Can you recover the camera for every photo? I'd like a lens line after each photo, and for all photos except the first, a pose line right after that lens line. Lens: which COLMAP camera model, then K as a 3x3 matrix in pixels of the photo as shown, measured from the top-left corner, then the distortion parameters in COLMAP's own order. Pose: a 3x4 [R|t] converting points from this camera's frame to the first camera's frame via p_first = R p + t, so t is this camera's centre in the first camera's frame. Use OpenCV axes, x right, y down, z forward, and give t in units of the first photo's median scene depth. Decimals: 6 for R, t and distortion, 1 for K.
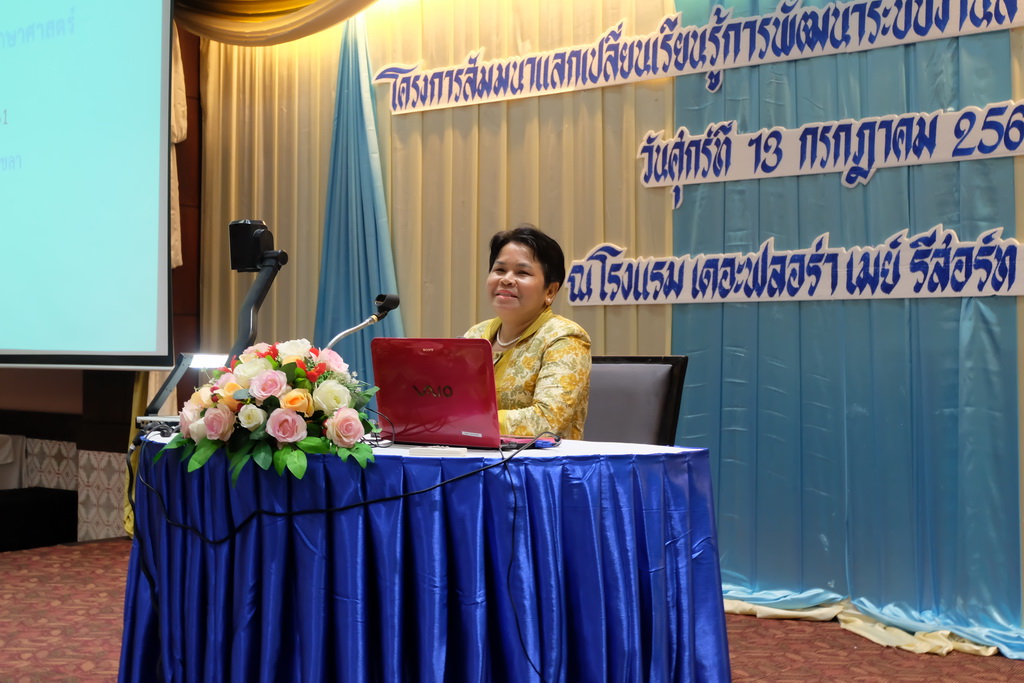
lens RADIAL K [[1363.8, 0, 527.5], [0, 1363.8, 327.8], [0, 0, 1]] dist [-0.018796, 0.066062]
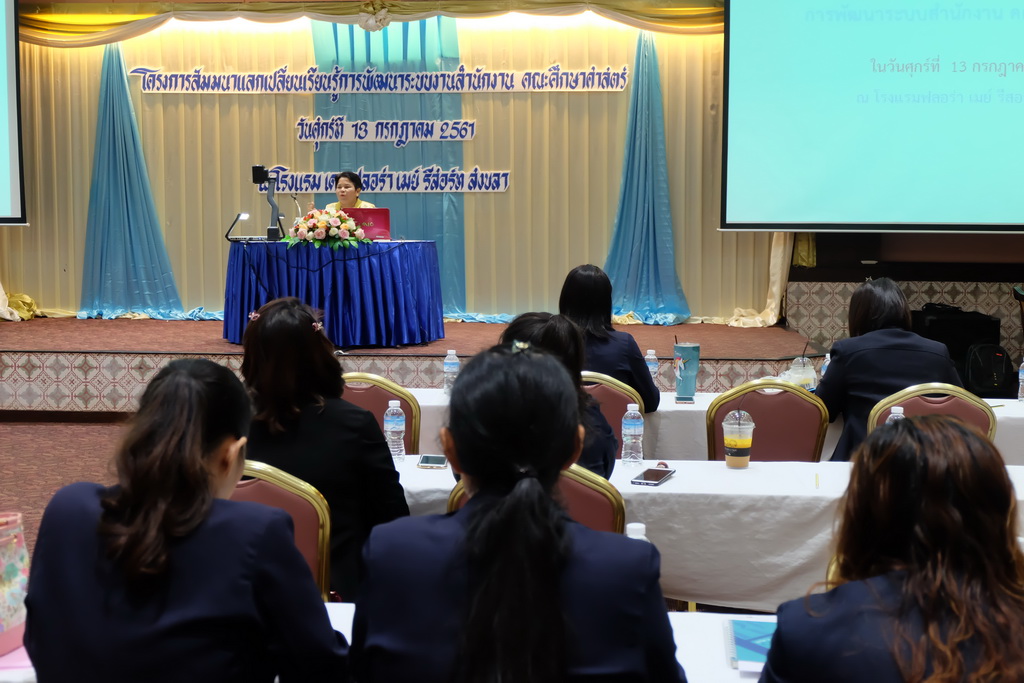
lens RADIAL K [[1288.2, 0, 516.8], [0, 1288.2, 321.4], [0, 0, 1]] dist [-0.005945, -0.034649]
pose [[0.809743, -0.051819, 0.584493, -0.935929], [-0.003822, 0.995606, 0.093562, -0.006818], [-0.586773, -0.077995, 0.805987, -1.009497]]
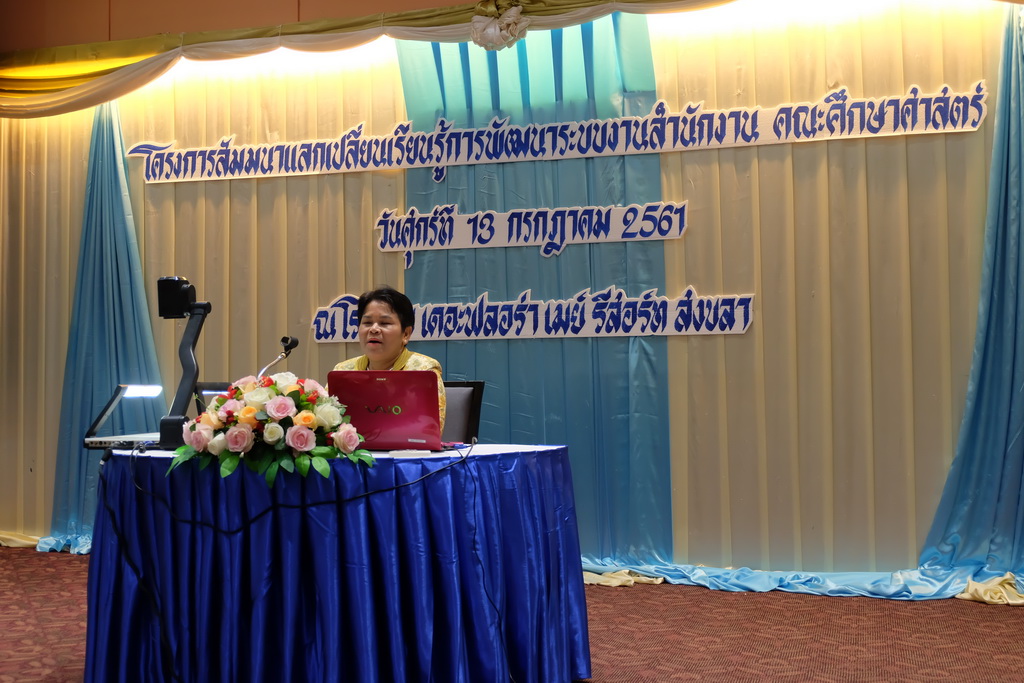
lens RADIAL K [[1131.4, 0, 523.1], [0, 1131.4, 325.1], [0, 0, 1]] dist [-0.053758, 0.060869]
pose [[0.921178, 0.001926, 0.389136, -0.220821], [0.008968, 0.999617, -0.026177, -0.003752], [-0.389038, 0.027603, 0.920808, -0.046724]]
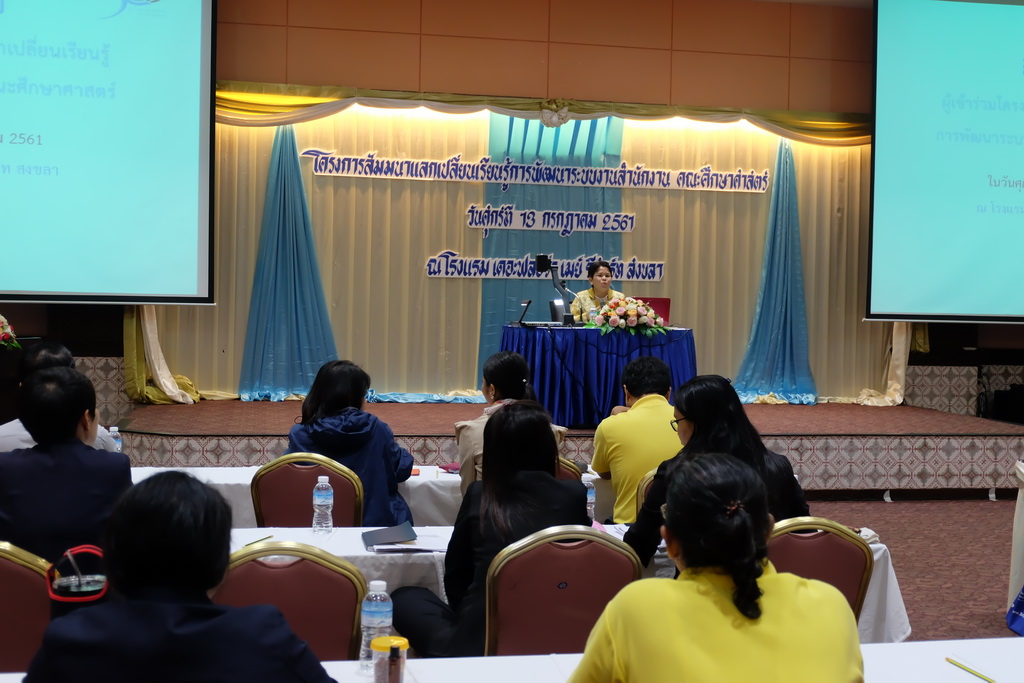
lens RADIAL K [[1292.9, 0, 512.8], [0, 1292.9, 304.3], [0, 0, 1]] dist [-0.096792, 0.502255]
pose [[0.621275, 0.001866, 0.783590, -1.688146], [-0.025338, 0.999522, 0.017709, -0.013686], [-0.783183, -0.030857, 0.621025, -0.457175]]
